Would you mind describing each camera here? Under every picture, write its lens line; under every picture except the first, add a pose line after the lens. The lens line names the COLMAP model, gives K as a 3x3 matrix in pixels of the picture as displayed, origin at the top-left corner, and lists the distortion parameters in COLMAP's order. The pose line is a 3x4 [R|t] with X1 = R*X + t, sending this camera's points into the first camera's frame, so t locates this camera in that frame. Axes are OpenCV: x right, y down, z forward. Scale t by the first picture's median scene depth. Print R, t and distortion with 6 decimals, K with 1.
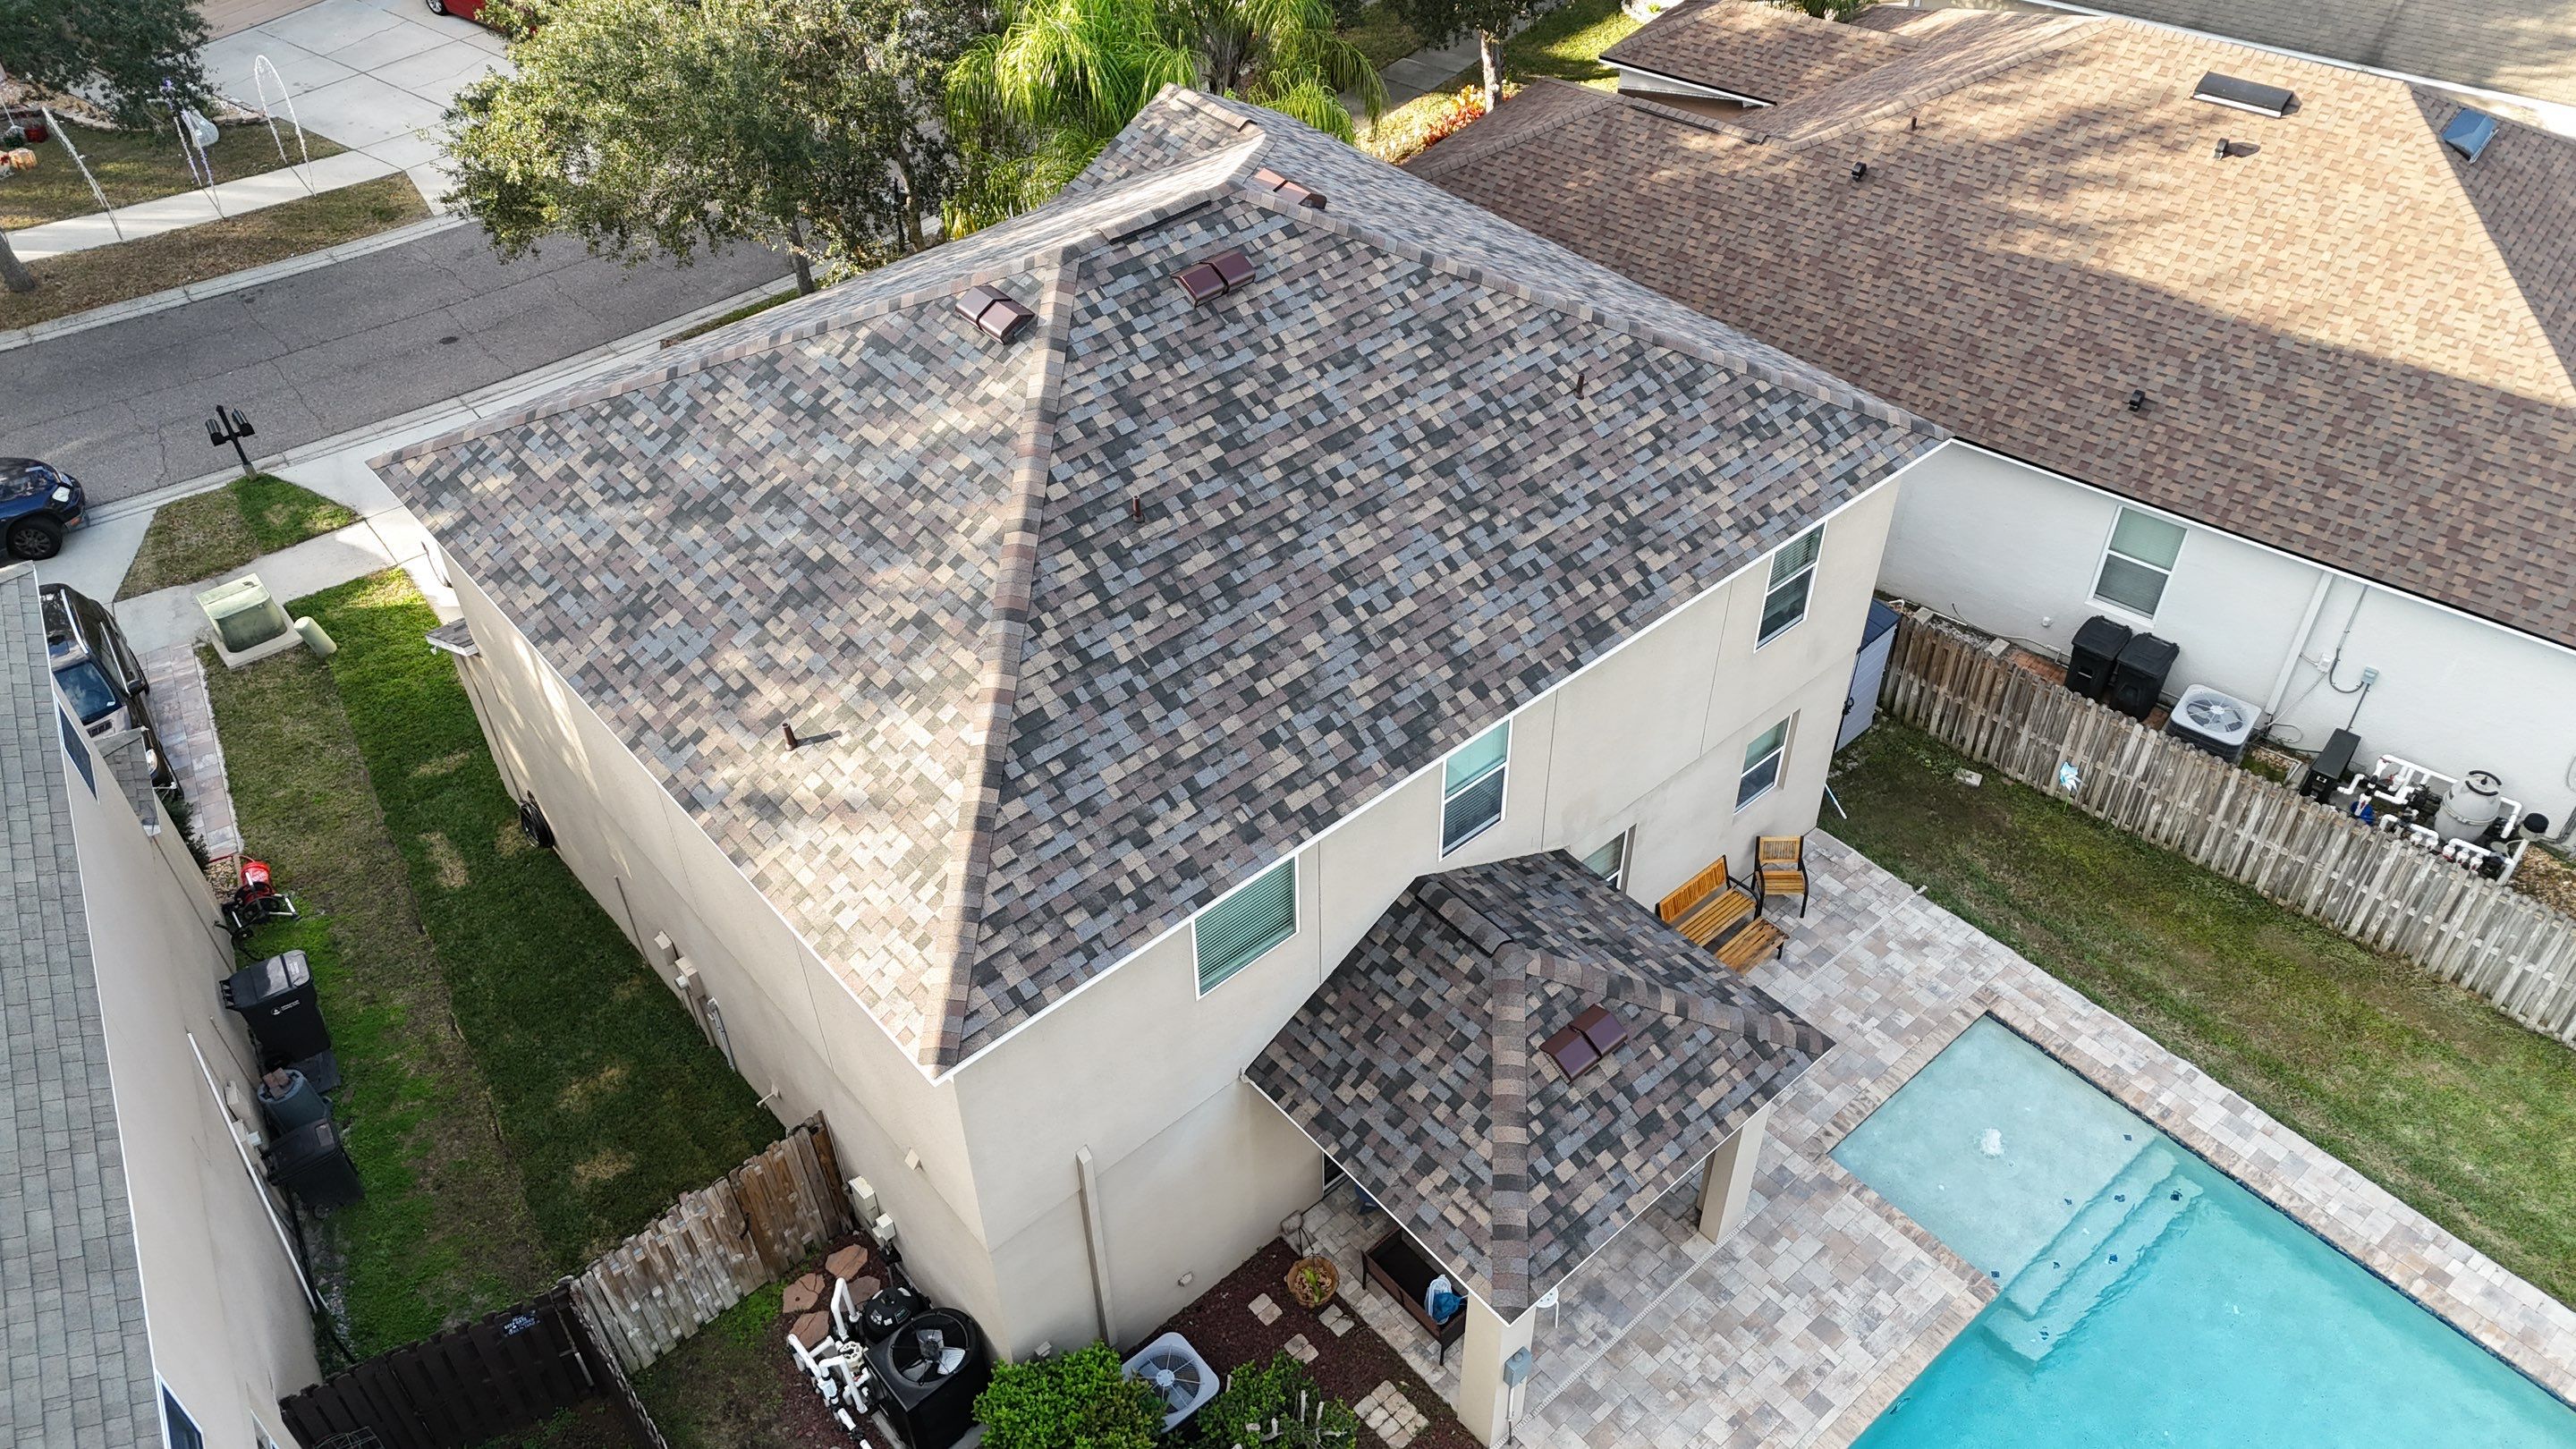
lens RADIAL K [[1885.5, 0, 1297.8], [0, 1885.5, 710.3], [0, 0, 1]] dist [0.079853, -0.081490]
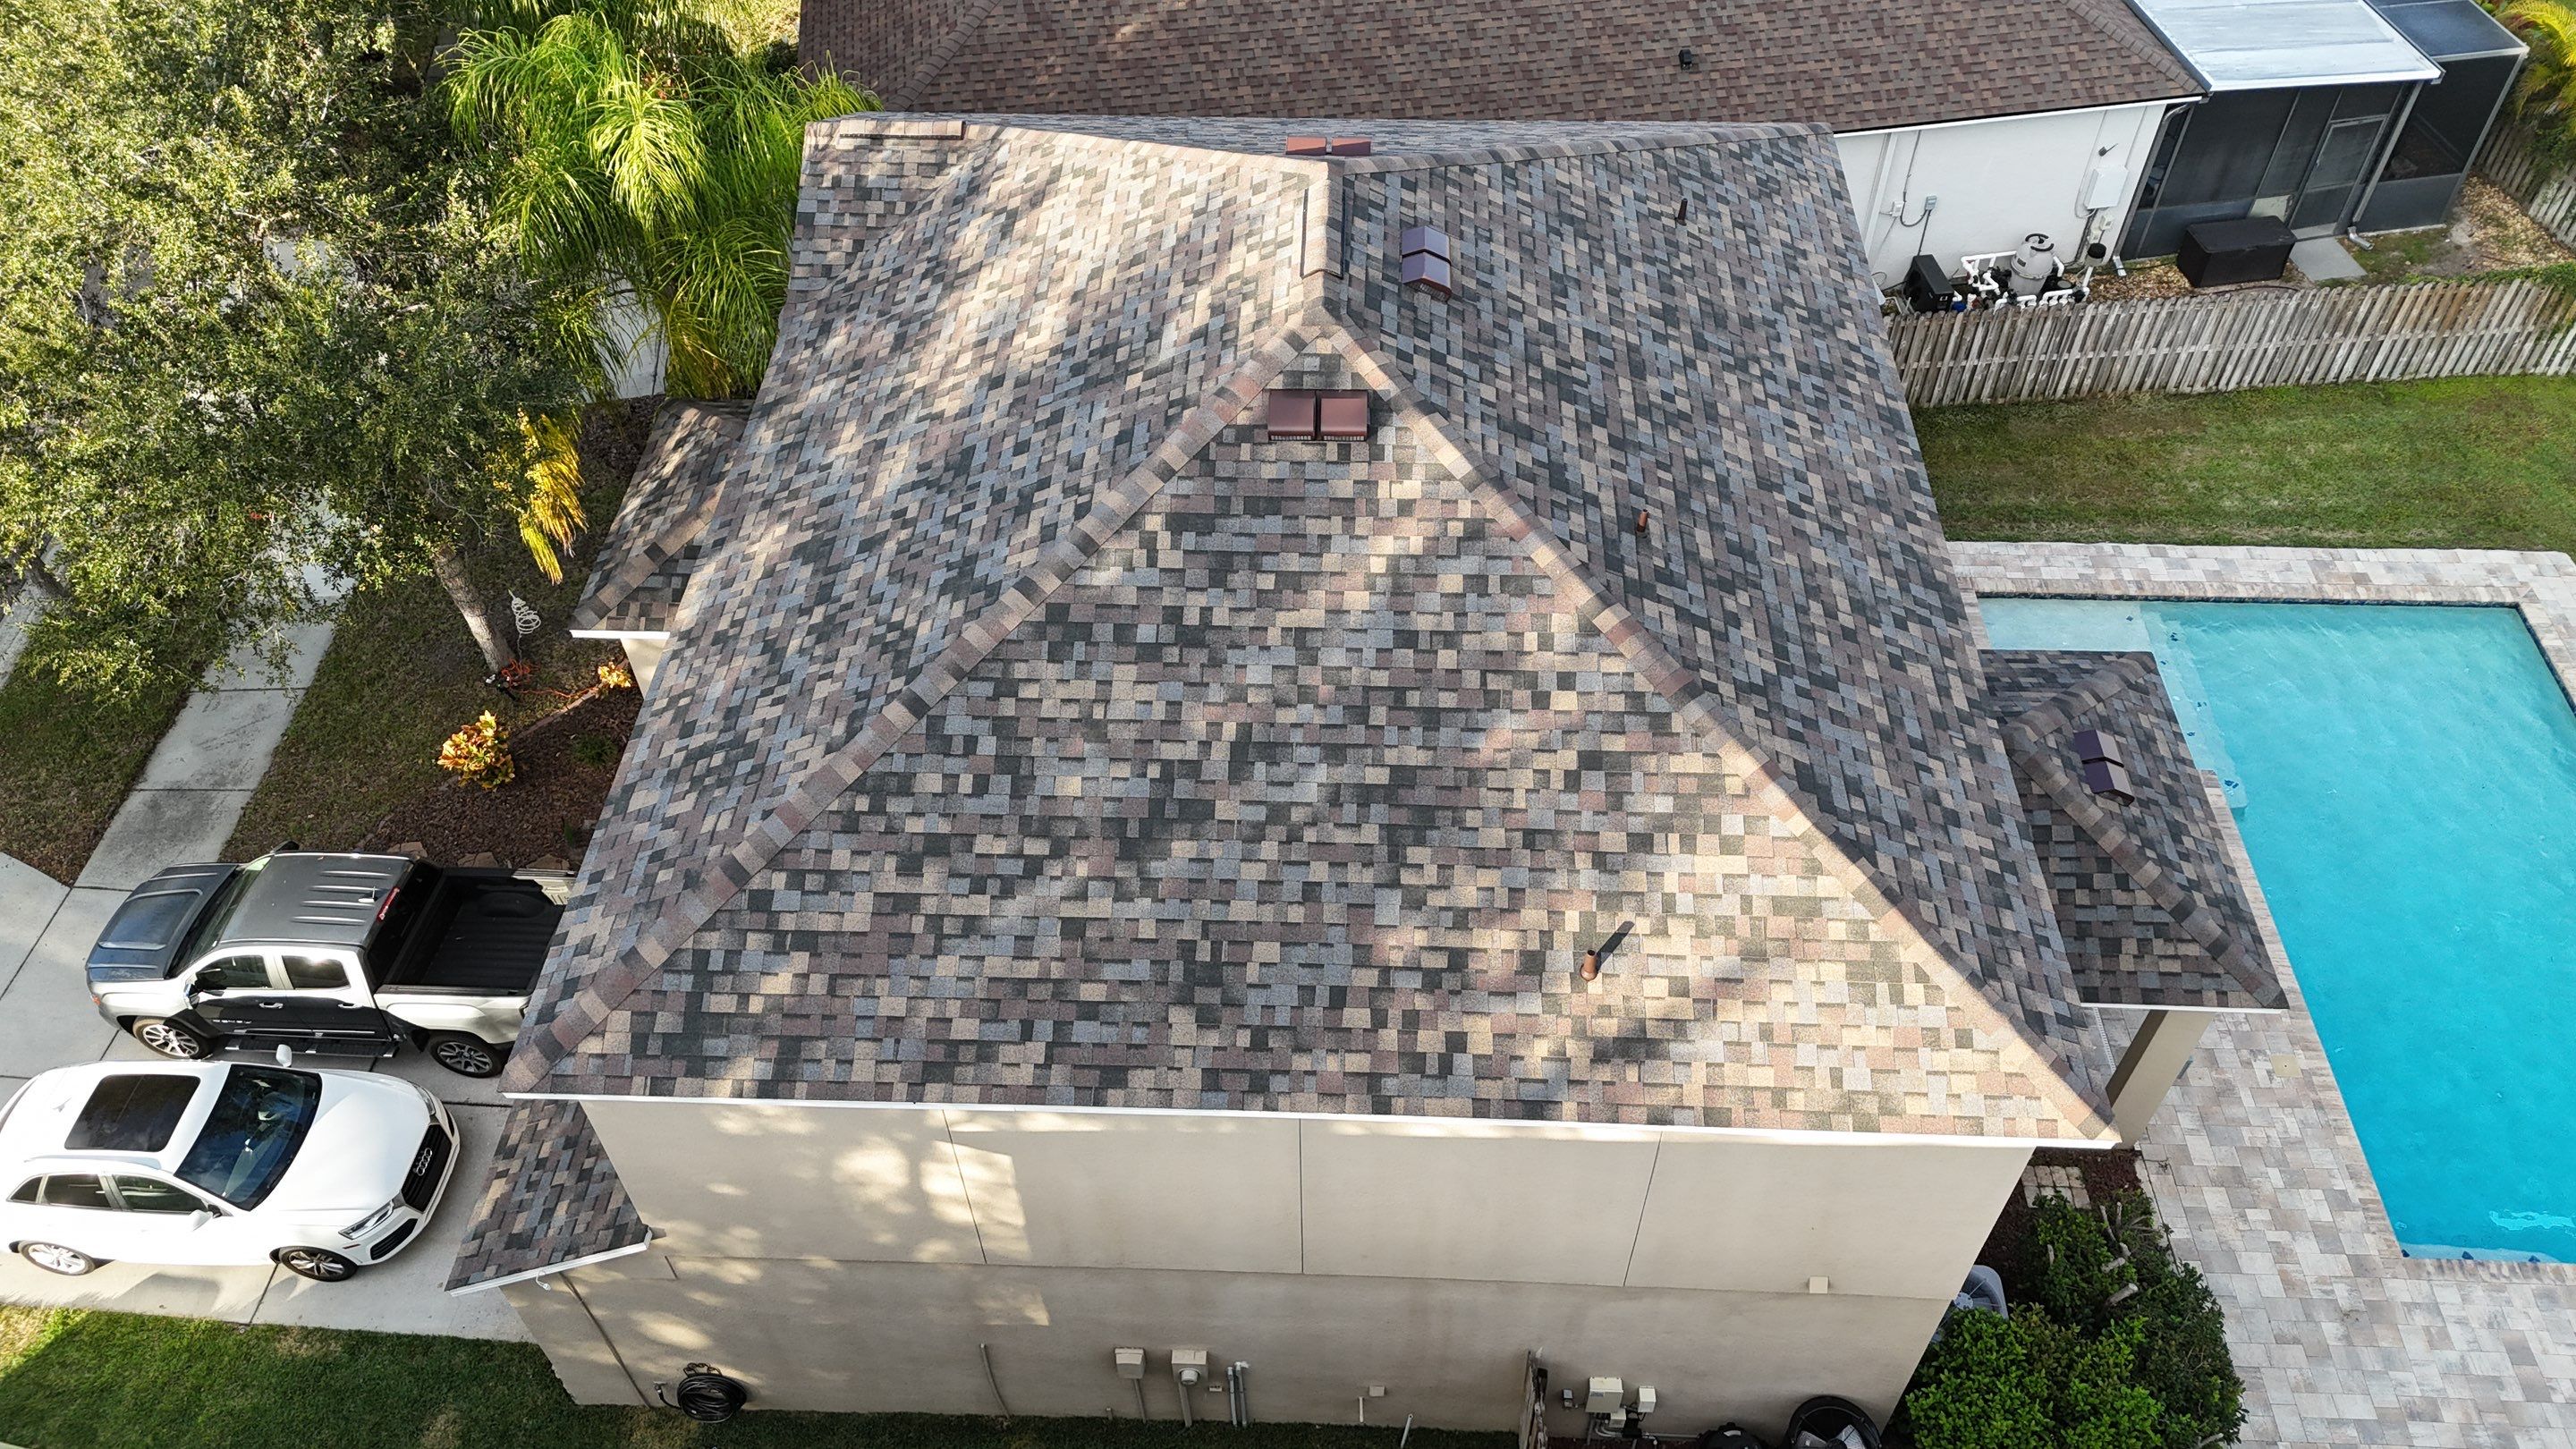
lens RADIAL K [[1885.5, 0, 1289.5], [0, 1885.5, 723.3], [0, 0, 1]] dist [0.079853, -0.081490]
pose [[0.689818, -0.531135, 0.491983, -0.642625], [0.482854, 0.843859, 0.233995, -0.297087], [-0.539448, 0.076142, 0.838569, 0.354334]]
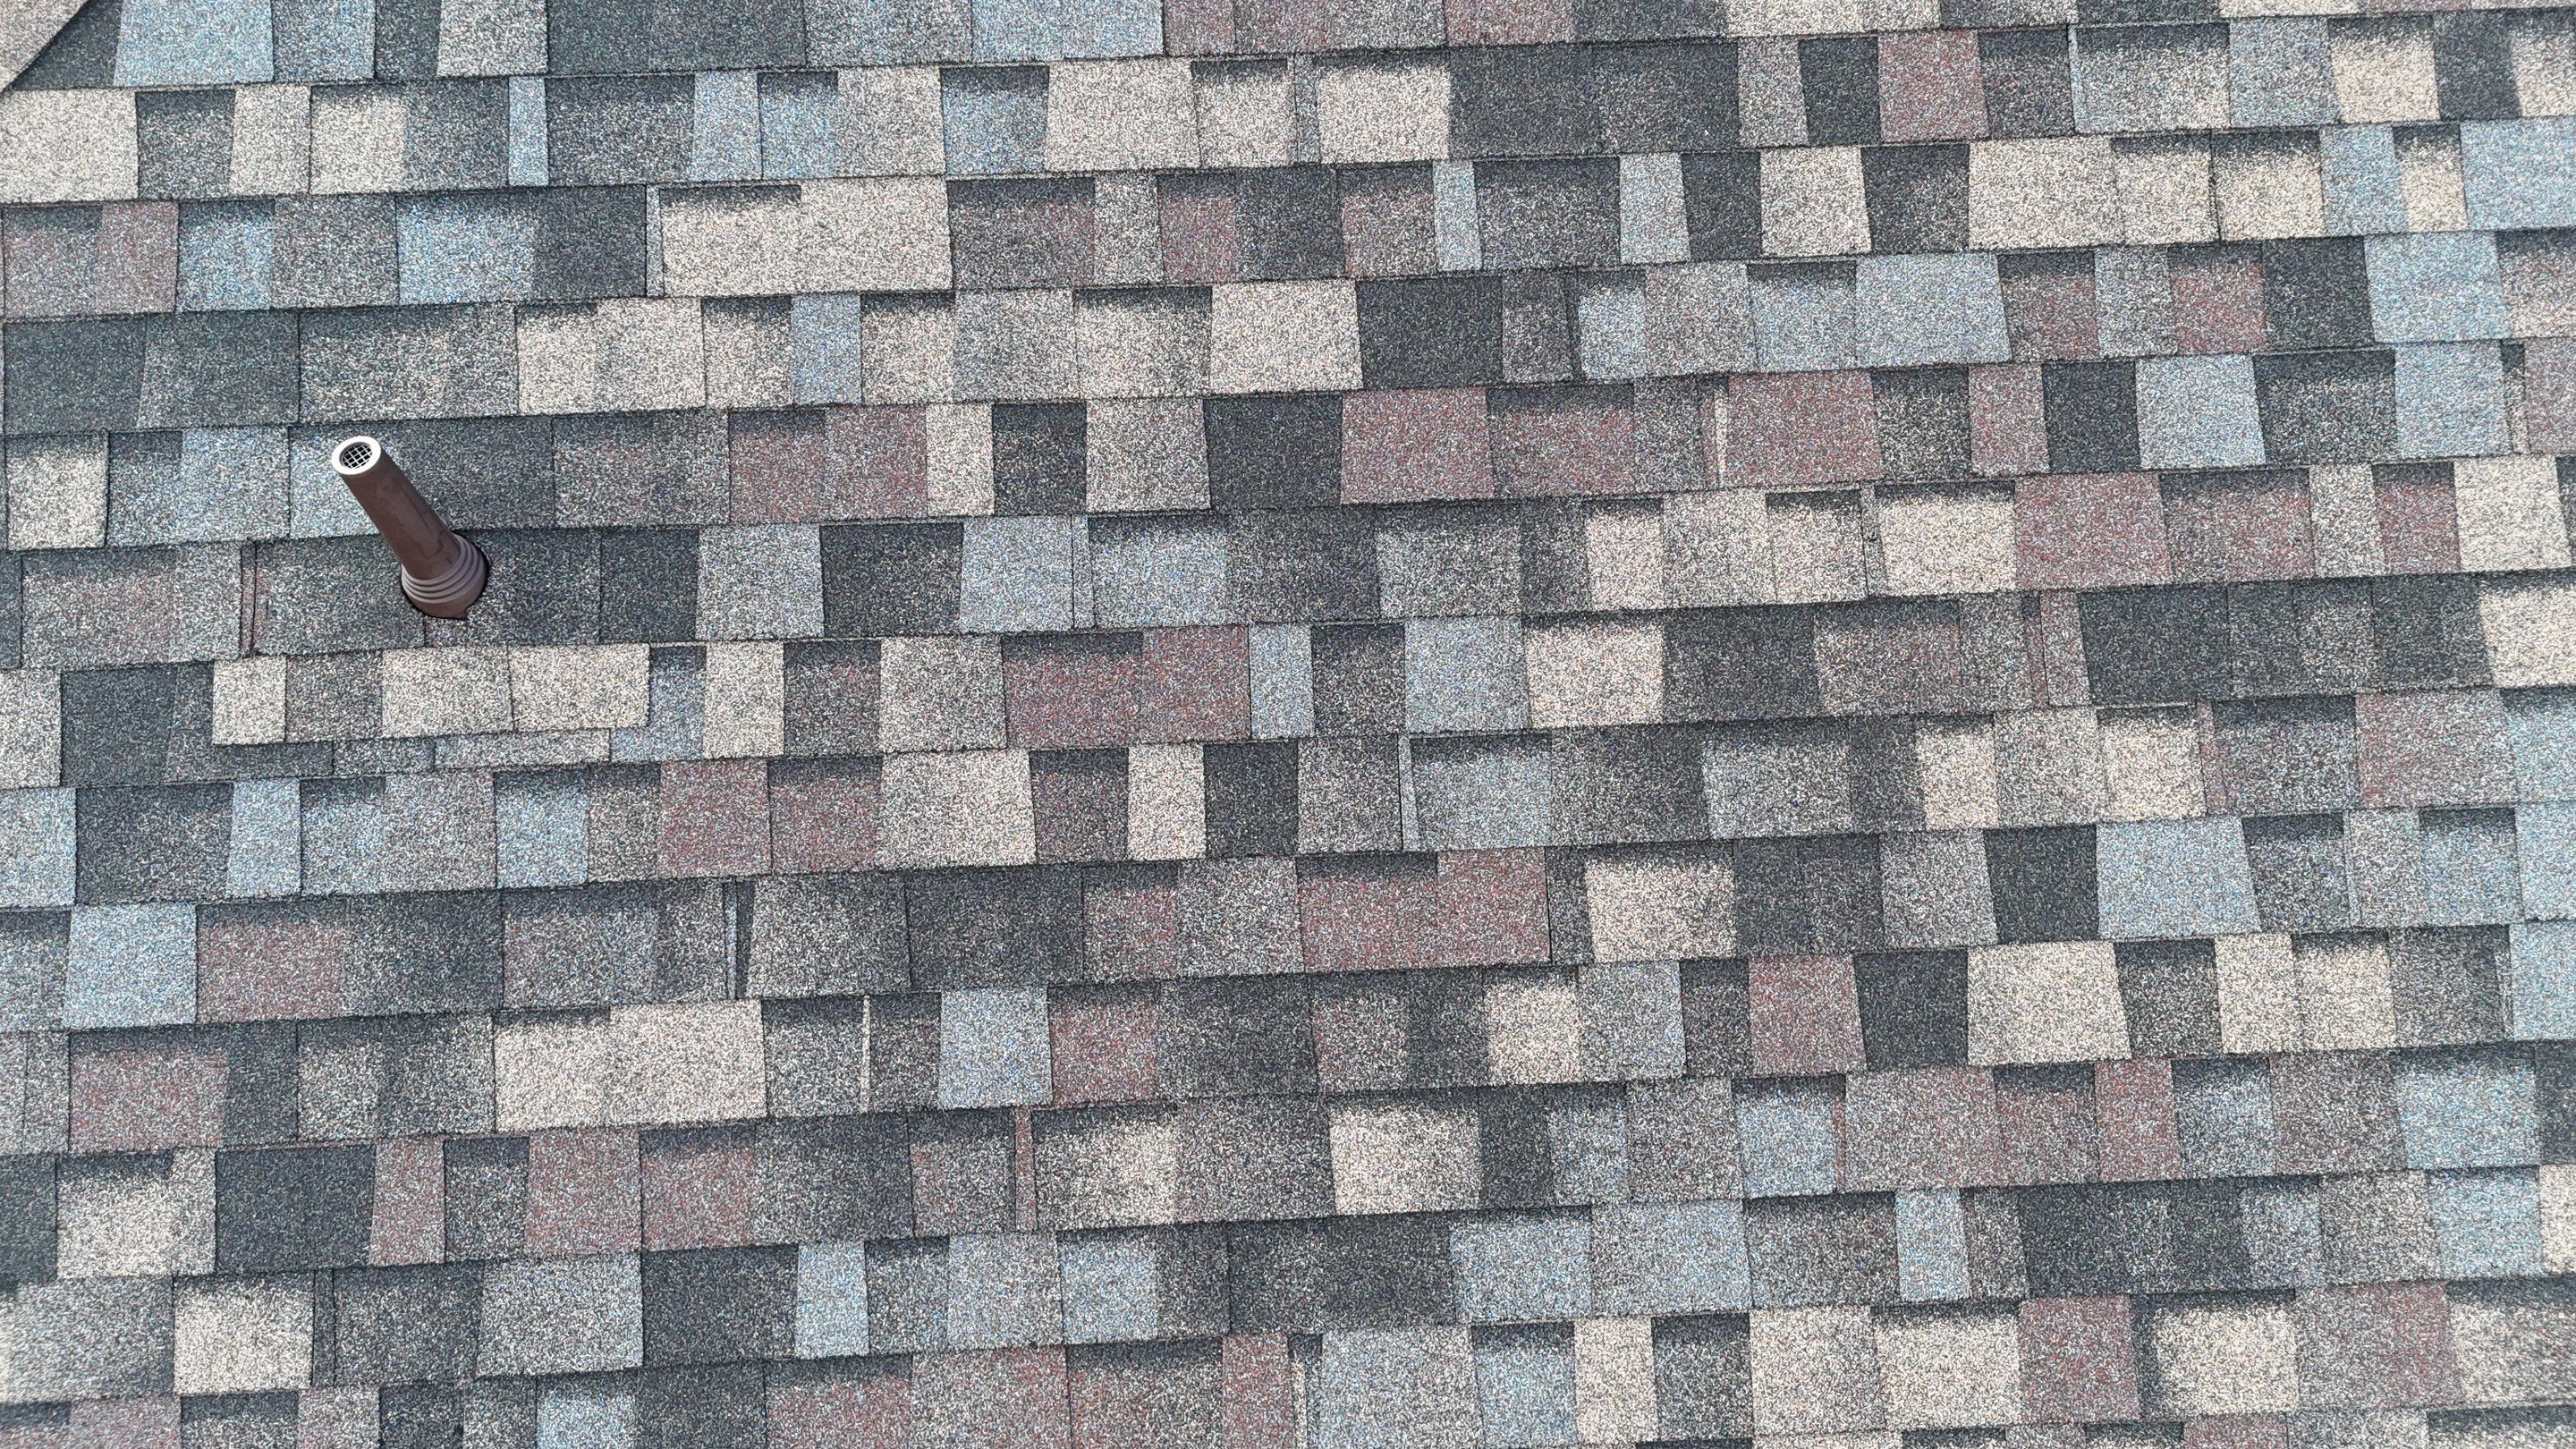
lens RADIAL K [[1885.5, 0, 1292.0], [0, 1885.5, 724.0], [0, 0, 1]] dist [0.079853, -0.081490]
pose [[0.781724, 0.527183, -0.333145, 0.017264], [-0.411494, 0.837451, 0.359649, -0.163125], [0.468594, -0.144059, 0.871589, 0.871199]]
